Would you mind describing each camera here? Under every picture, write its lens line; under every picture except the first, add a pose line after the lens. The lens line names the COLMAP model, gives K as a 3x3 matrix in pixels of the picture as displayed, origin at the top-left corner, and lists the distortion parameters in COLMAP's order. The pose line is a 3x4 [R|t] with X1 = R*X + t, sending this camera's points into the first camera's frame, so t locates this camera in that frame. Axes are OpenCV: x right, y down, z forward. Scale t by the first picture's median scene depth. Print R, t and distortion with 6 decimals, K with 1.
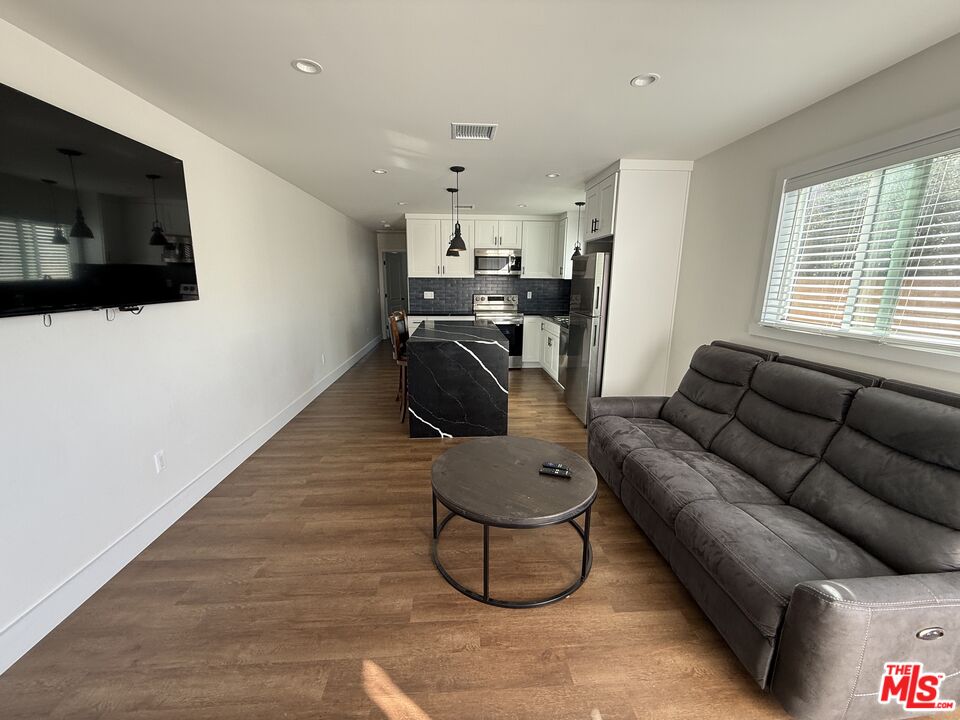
lens RADIAL K [[384.1, 0, 476.8], [0, 384.1, 360.2], [0, 0, 1]] dist [0.001045, -0.000356]
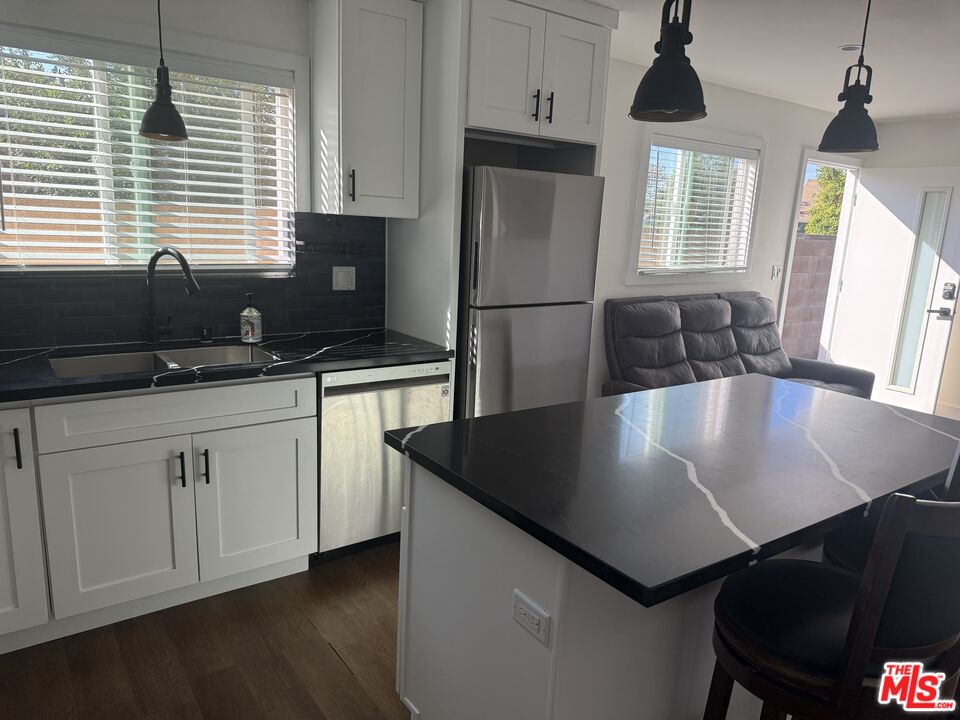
lens RADIAL K [[678.0, 0, 483.5], [0, 678.0, 370.5], [0, 0, 1]] dist [0.059905, -0.083127]
pose [[-0.532380, -0.210551, 0.819902, -0.514866], [0.138124, 0.933985, 0.329535, -0.451755], [-0.835160, 0.288686, -0.468153, 2.053564]]
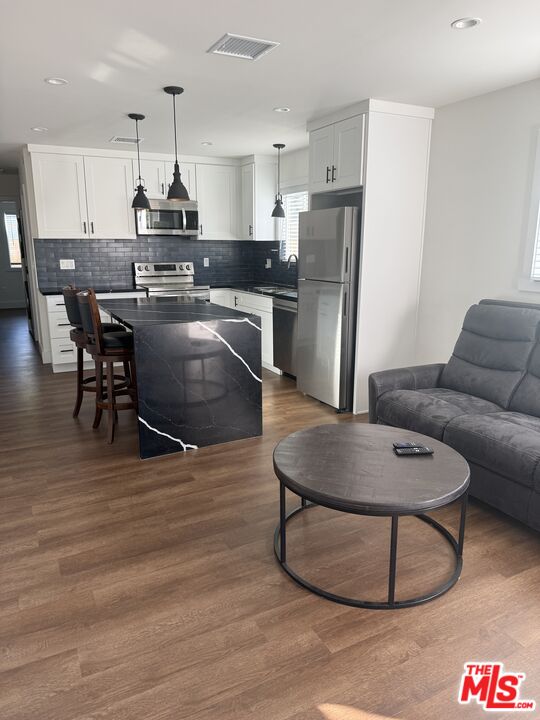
lens RADIAL K [[508.5, 0, 264.4], [0, 508.5, 357.9], [0, 0, 1]] dist [0.059905, -0.083127]
pose [[0.917519, -0.097009, 0.385679, -0.410122], [0.092026, 0.995261, 0.031409, 0.004026], [-0.386899, 0.006674, 0.922098, 0.024298]]
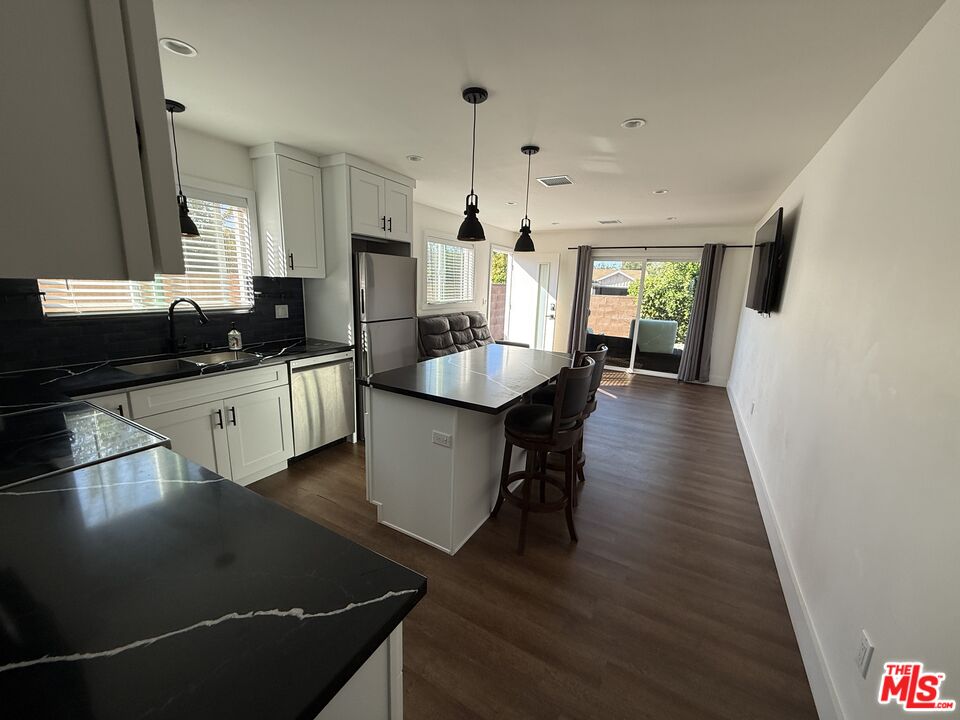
lens RADIAL K [[384.1, 0, 476.9], [0, 384.1, 363.9], [0, 0, 1]] dist [0.001045, -0.000356]
pose [[-0.831903, -0.145048, 0.535629, -0.574446], [0.085241, 0.920377, 0.381628, -0.506155], [-0.548335, 0.363135, -0.753301, 2.299331]]
